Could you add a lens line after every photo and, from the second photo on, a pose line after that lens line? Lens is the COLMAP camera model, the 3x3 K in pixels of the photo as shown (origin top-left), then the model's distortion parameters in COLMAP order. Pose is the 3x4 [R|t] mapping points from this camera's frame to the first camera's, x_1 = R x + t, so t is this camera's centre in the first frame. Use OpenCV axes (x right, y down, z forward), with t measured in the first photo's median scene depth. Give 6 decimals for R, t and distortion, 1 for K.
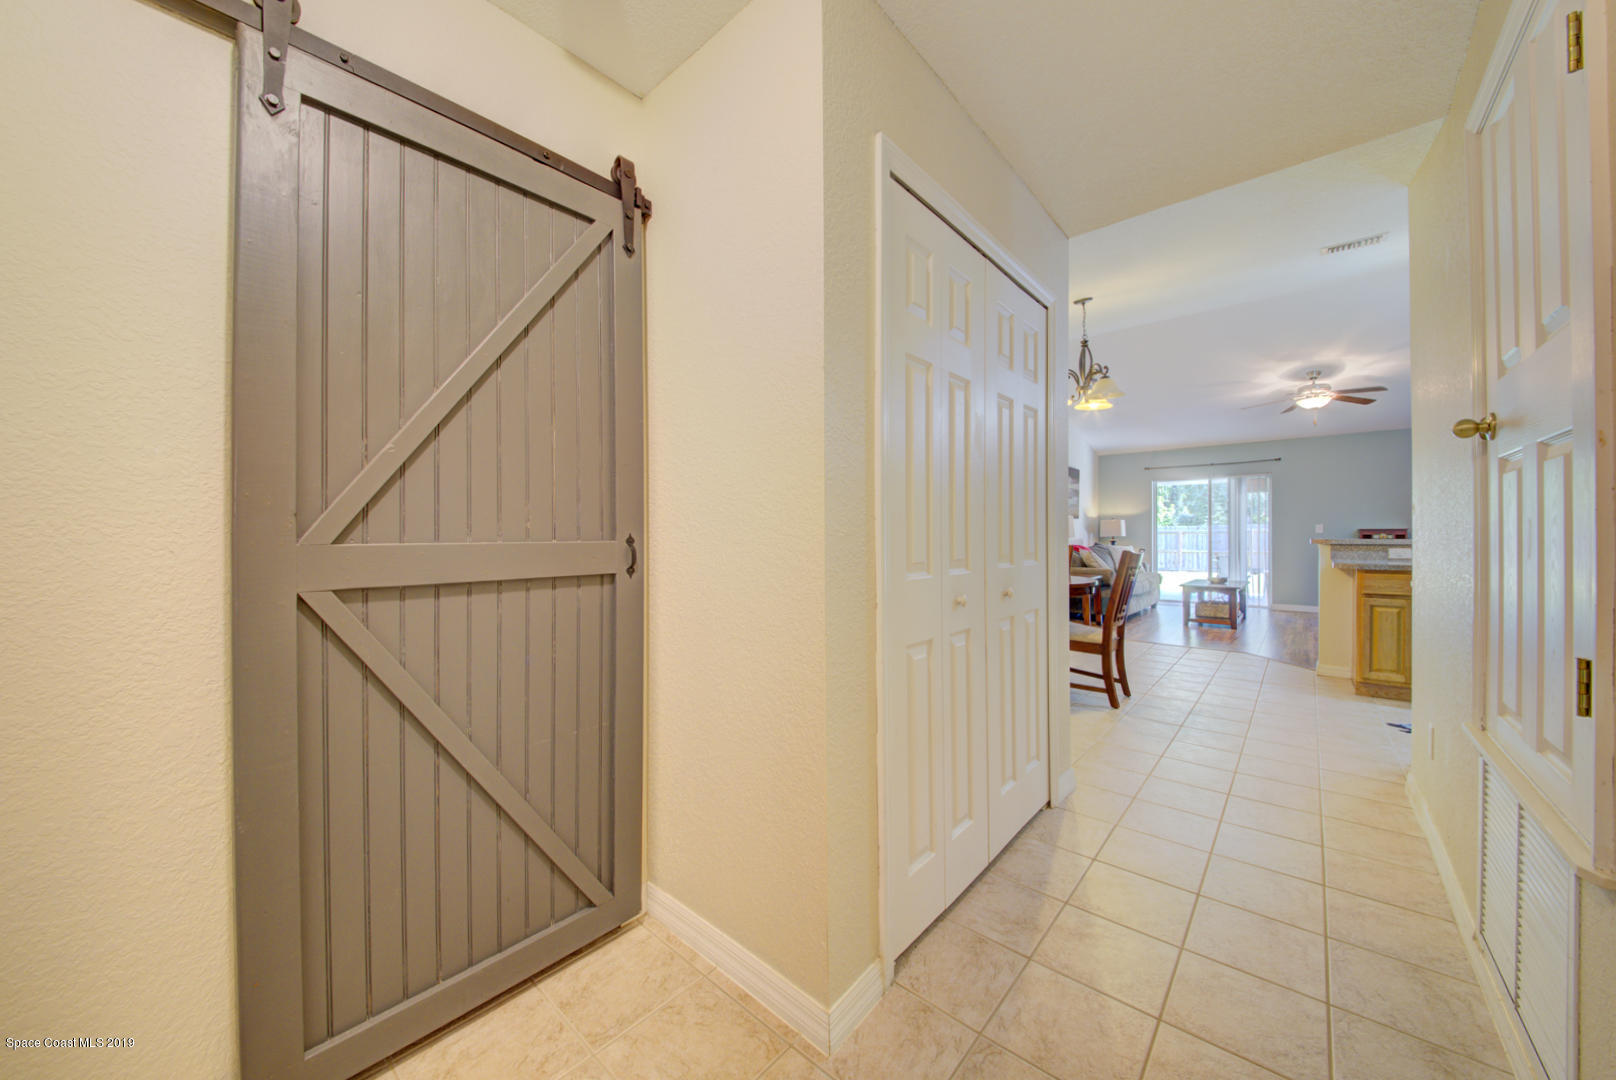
lens RADIAL K [[557.9, 0, 809.9], [0, 557.9, 536.4], [0, 0, 1]] dist [0.021513, -0.013464]
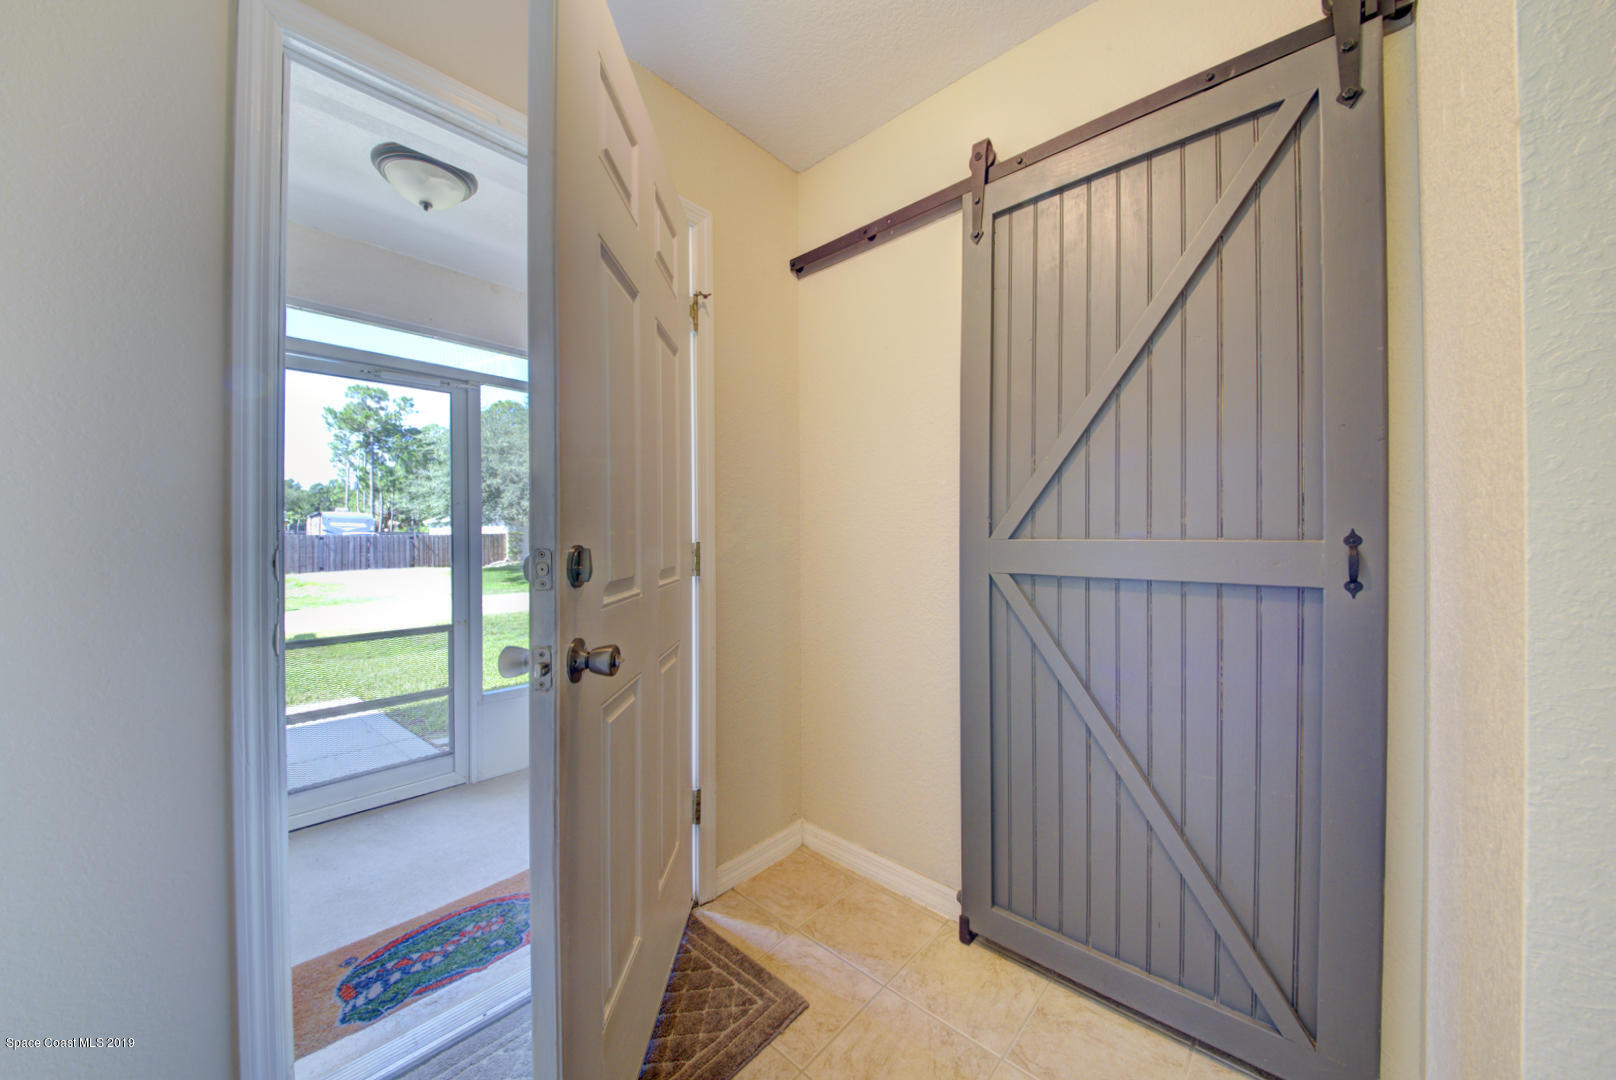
lens RADIAL K [[557.9, 0, 809.9], [0, 557.9, 536.4], [0, 0, 1]] dist [0.021513, -0.013464]
pose [[0.014585, 0.007060, -0.999869, 0.362969], [0.001286, 0.999974, 0.007079, -0.001935], [0.999893, -0.001389, 0.014576, 0.398135]]
